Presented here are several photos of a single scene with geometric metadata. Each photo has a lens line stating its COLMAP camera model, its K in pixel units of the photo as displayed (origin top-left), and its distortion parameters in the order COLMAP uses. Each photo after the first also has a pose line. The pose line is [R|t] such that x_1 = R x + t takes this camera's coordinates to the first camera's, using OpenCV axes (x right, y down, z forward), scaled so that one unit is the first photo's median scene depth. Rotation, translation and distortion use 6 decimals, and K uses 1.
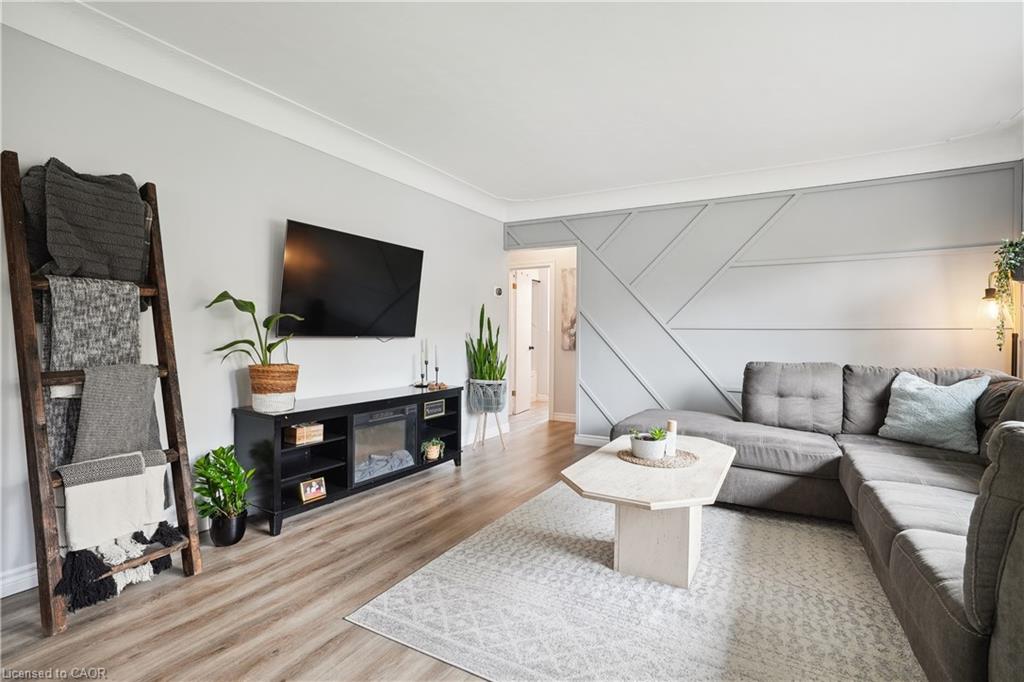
lens RADIAL K [[479.3, 0, 508.9], [0, 479.3, 336.0], [0, 0, 1]] dist [-0.054039, 0.024830]
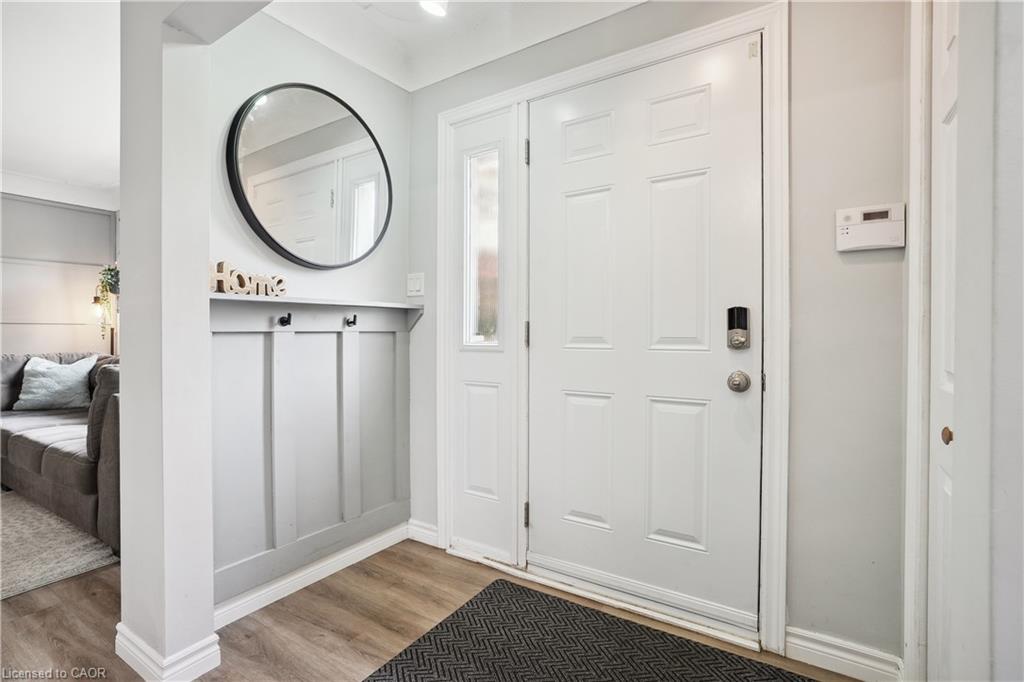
lens RADIAL K [[479.3, 0, 508.9], [0, 479.3, 336.0], [0, 0, 1]] dist [-0.054039, 0.024830]
pose [[0.045913, -0.009657, 0.998899, -0.386370], [0.001175, 0.999953, 0.009613, 0.009169], [-0.998945, 0.000733, 0.045922, -0.375800]]
